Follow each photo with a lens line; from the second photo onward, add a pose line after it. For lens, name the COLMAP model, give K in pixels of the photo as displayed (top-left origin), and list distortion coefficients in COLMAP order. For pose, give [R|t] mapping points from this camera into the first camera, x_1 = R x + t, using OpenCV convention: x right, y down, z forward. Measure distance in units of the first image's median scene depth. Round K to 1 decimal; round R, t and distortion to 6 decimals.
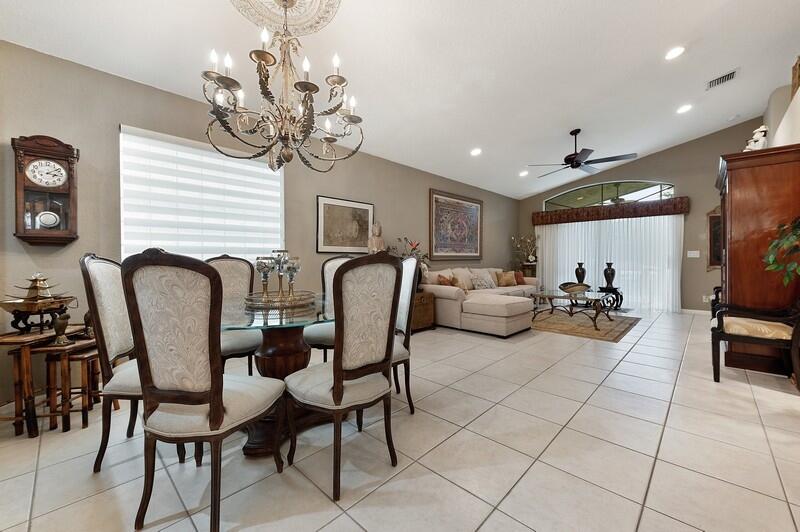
lens RADIAL K [[323.3, 0, 399.0], [0, 323.3, 260.6], [0, 0, 1]] dist [0.011541, 0.000033]
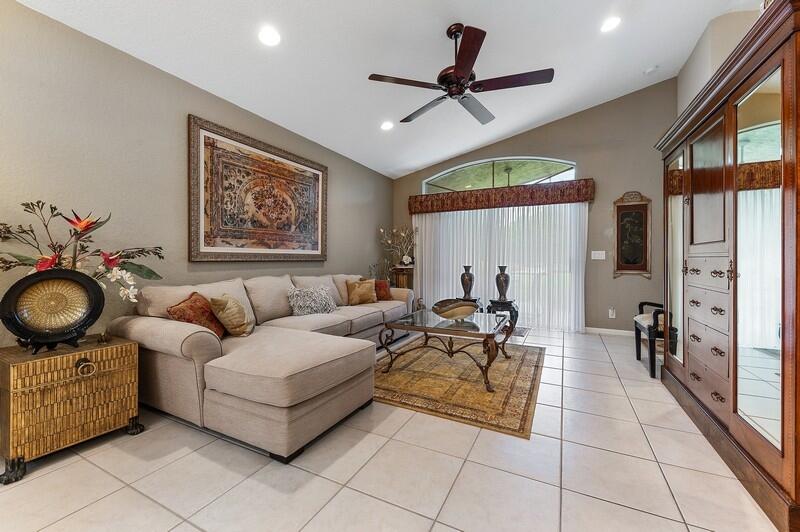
lens RADIAL K [[323.3, 0, 399.0], [0, 323.3, 260.6], [0, 0, 1]] dist [0.011541, 0.000033]
pose [[0.958689, 0.004802, 0.284414, 0.235020], [-0.003828, 0.999985, -0.003980, -0.002014], [-0.284429, 0.002727, 0.958693, 0.397391]]
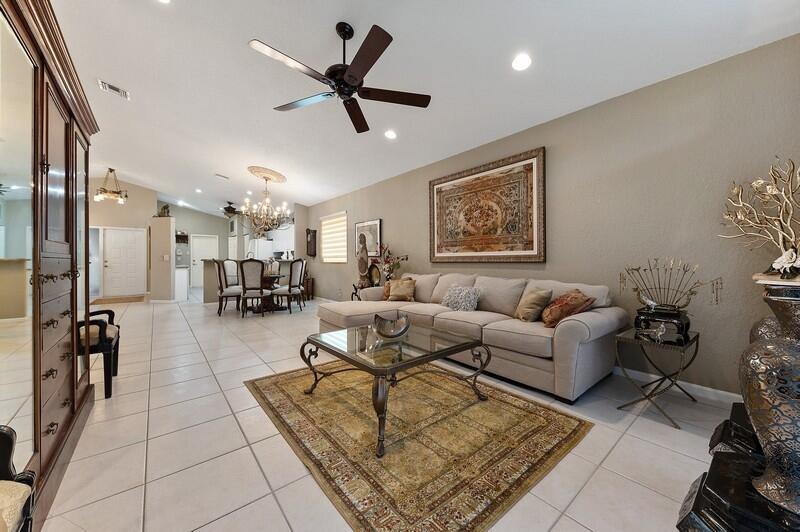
lens RADIAL K [[286.7, 0, 401.5], [0, 286.7, 264.1], [0, 0, 1]] dist [-0.000774, -0.000074]
pose [[-0.106104, 0.015000, -0.994242, 0.801303], [-0.006386, 0.999855, 0.015766, -0.006899], [0.994334, 0.008022, -0.105993, 0.907496]]
